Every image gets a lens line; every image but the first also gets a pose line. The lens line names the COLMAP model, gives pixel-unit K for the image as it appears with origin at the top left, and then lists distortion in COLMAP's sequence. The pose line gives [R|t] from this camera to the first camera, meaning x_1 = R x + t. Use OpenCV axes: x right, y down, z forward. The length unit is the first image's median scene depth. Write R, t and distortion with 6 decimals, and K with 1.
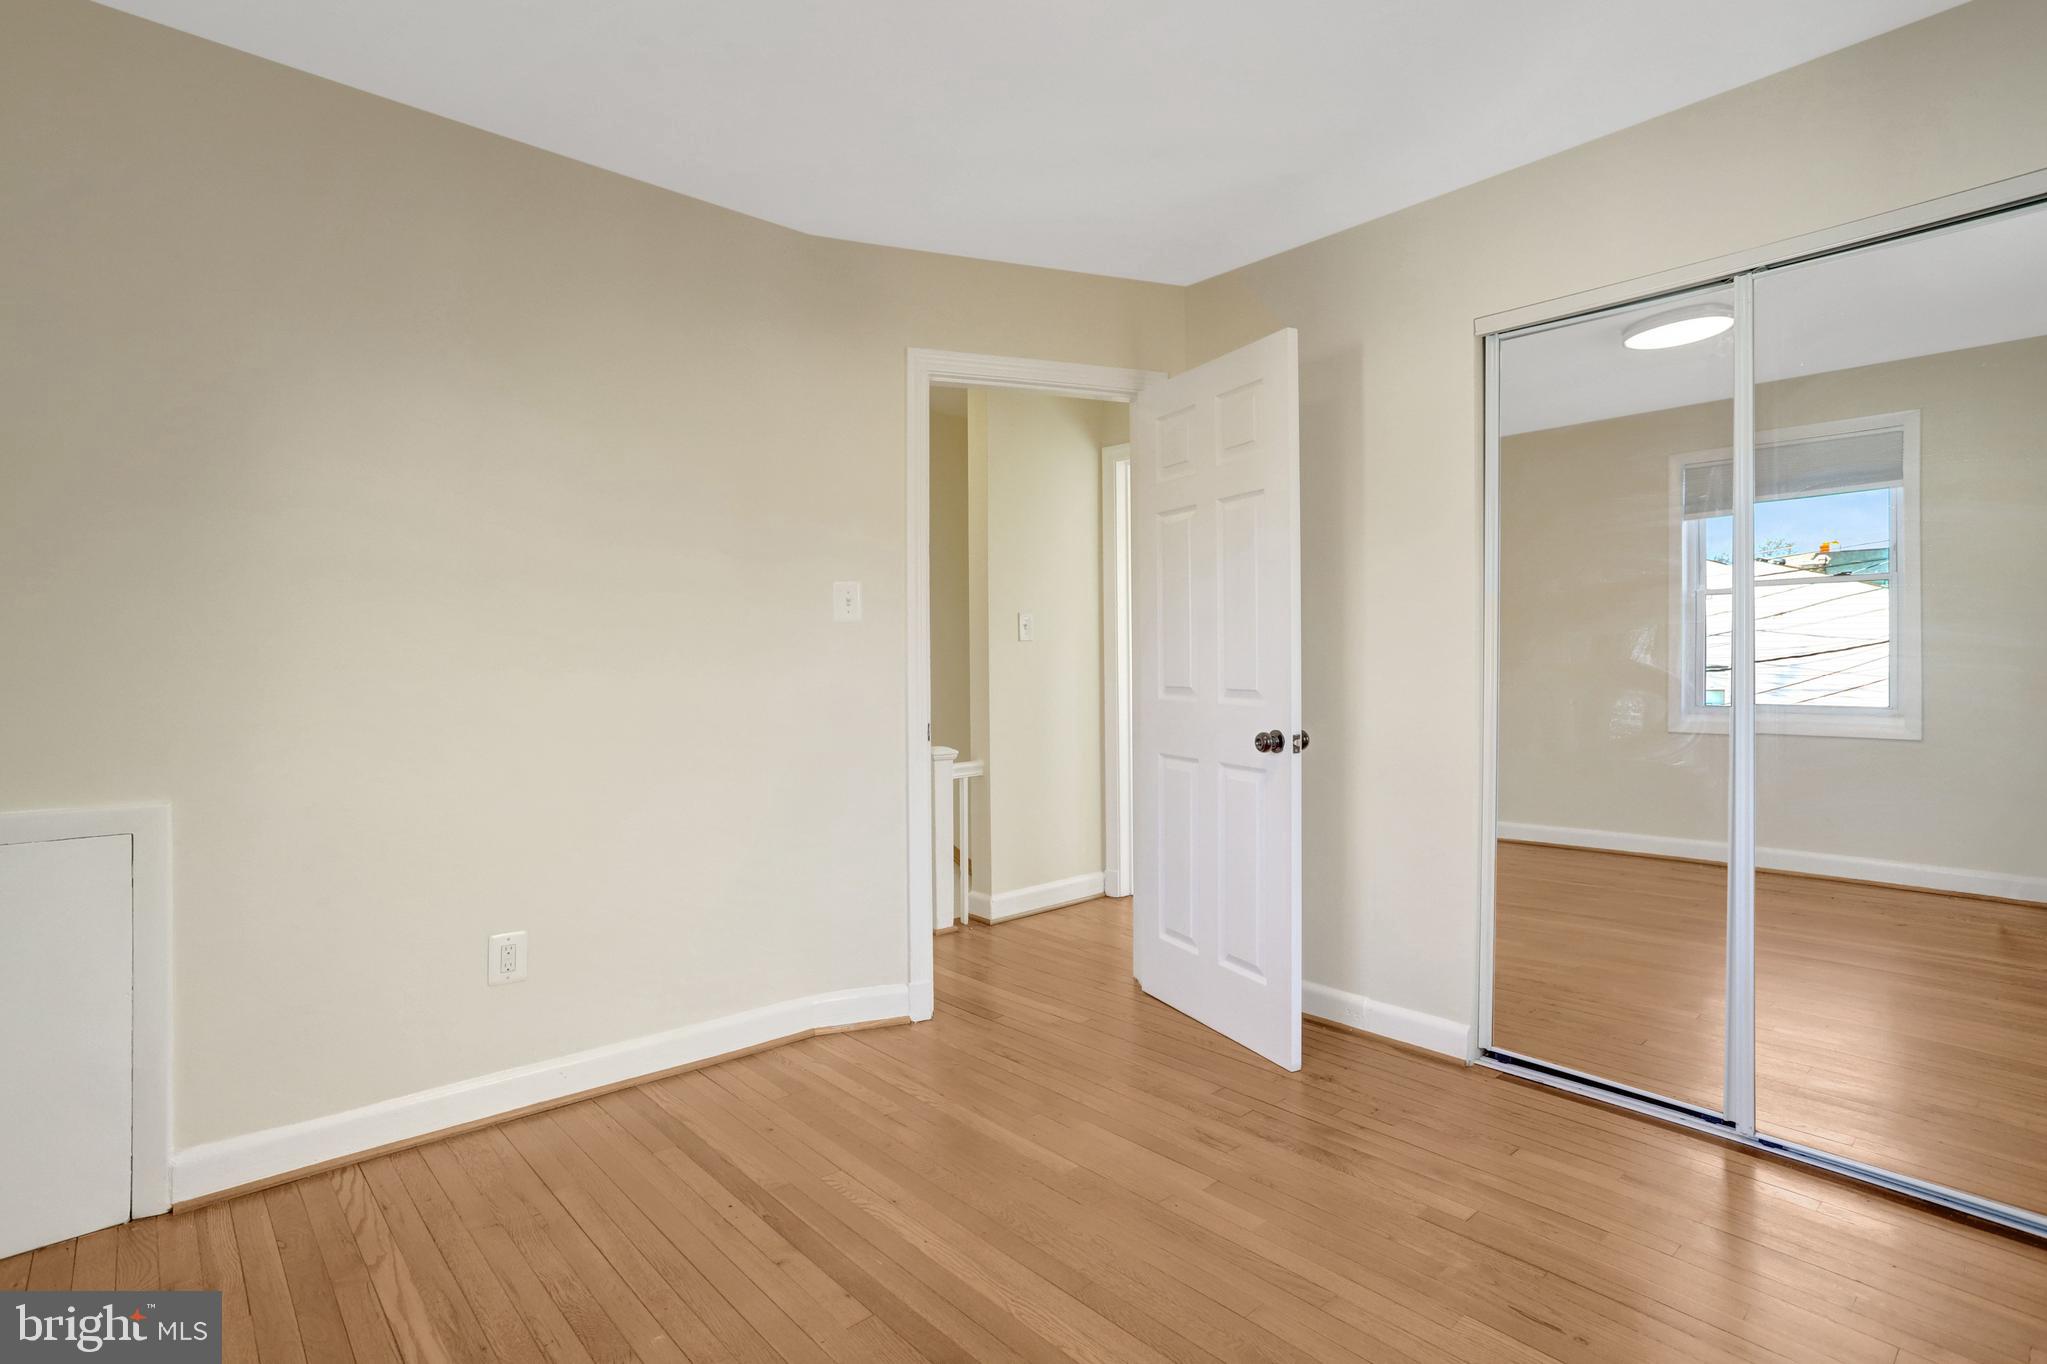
lens RADIAL K [[1011.0, 0, 1000.9], [0, 1011.0, 679.3], [0, 0, 1]] dist [-0.035563, 0.031935]
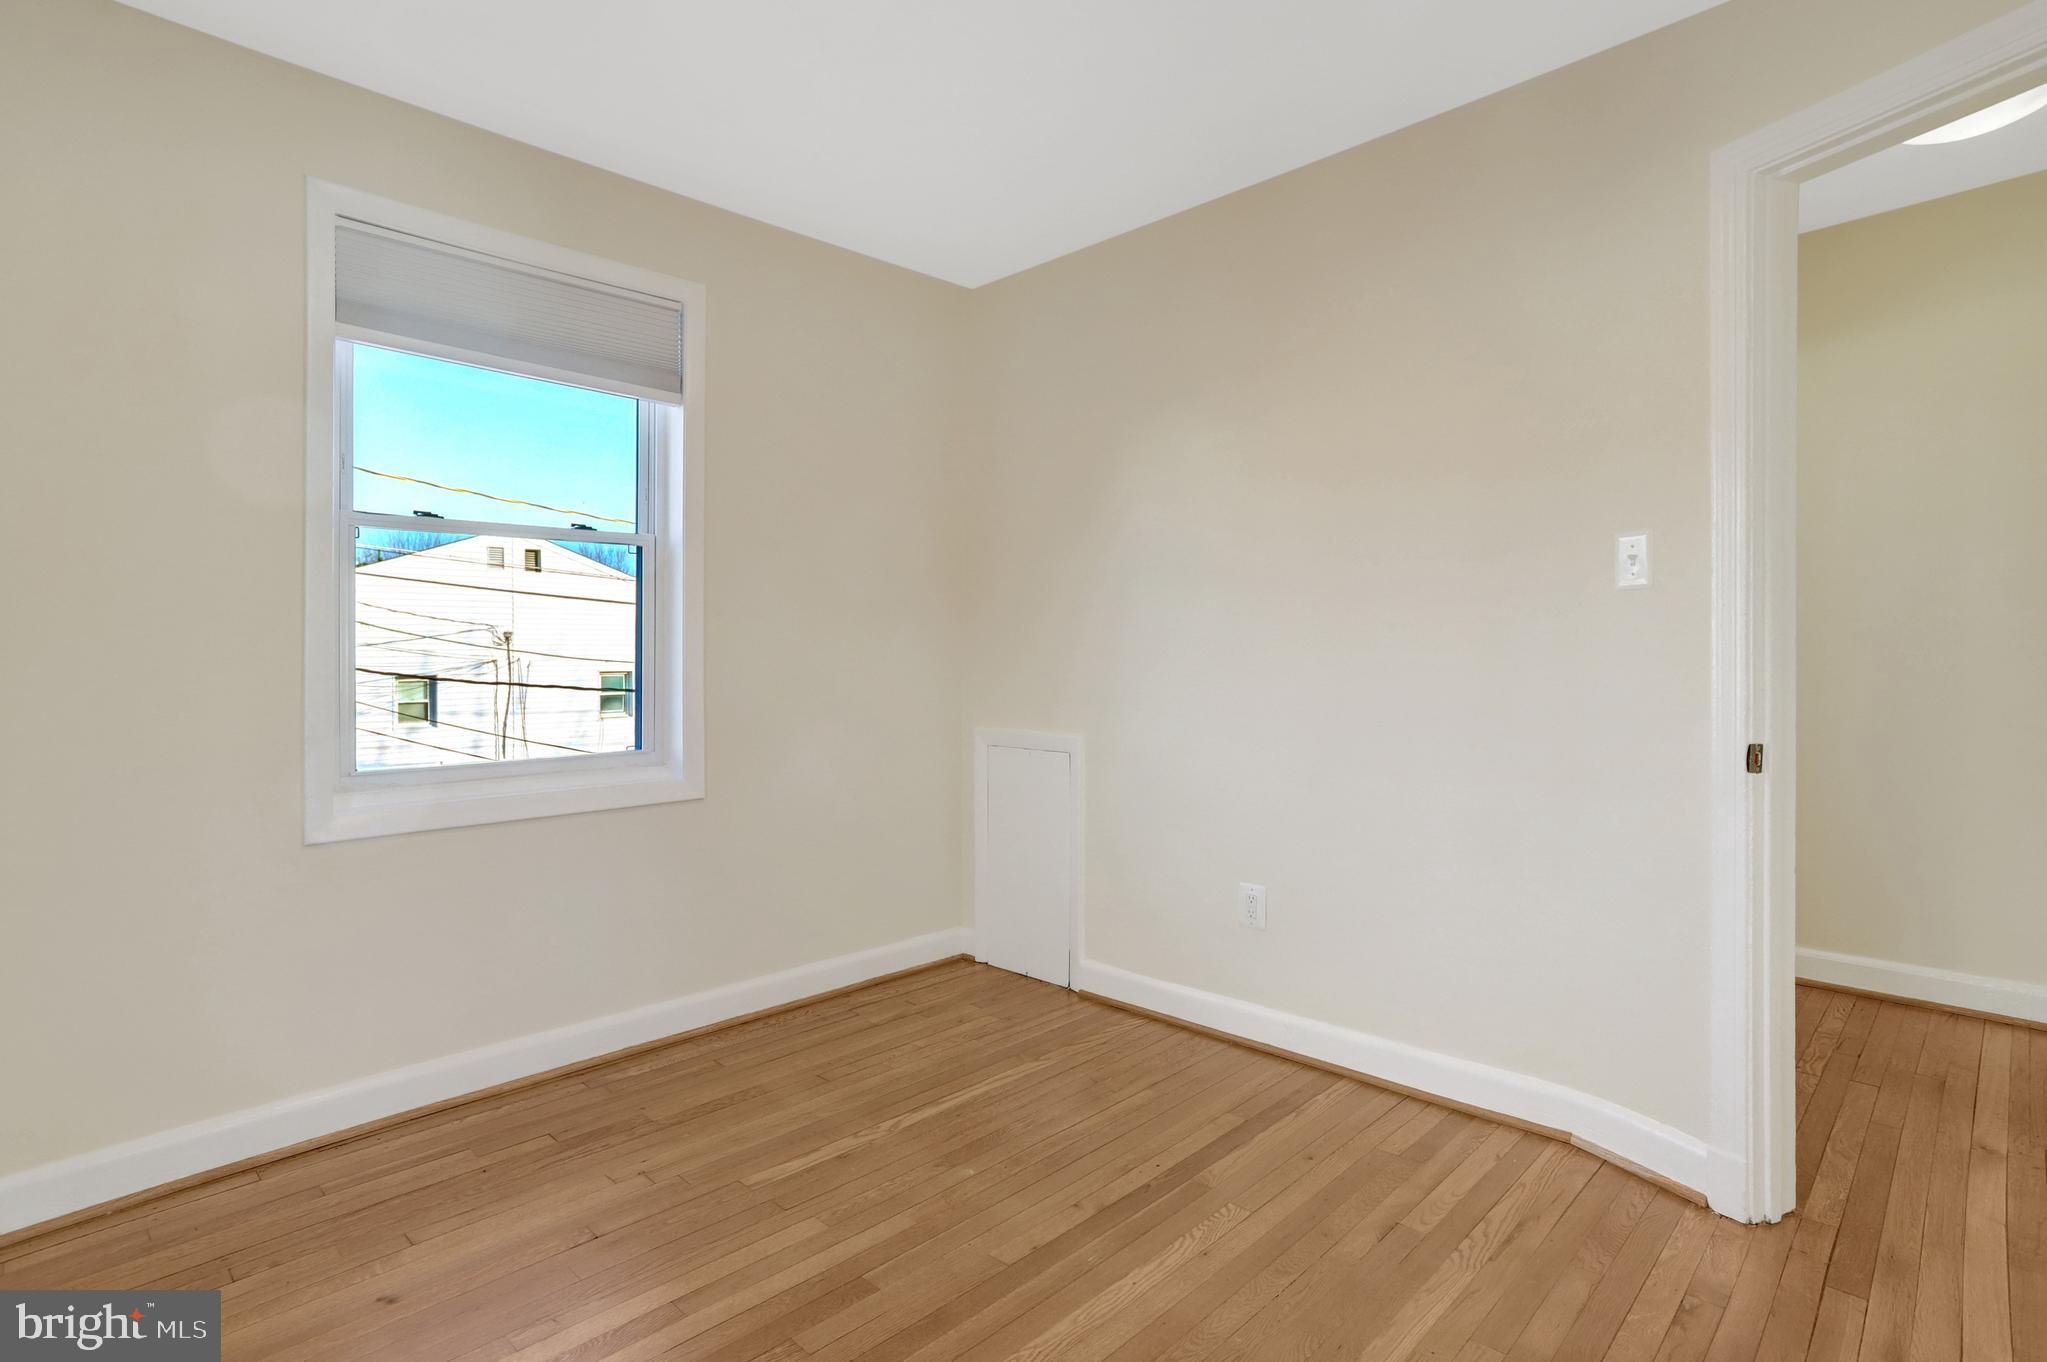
lens RADIAL K [[1011.0, 0, 1000.9], [0, 1011.0, 678.3], [0, 0, 1]] dist [-0.035563, 0.031935]
pose [[0.082969, 0.025935, -0.996215, 0.674063], [-0.014605, 0.999586, 0.024806, -0.006407], [0.996445, 0.012492, 0.083313, 0.668194]]
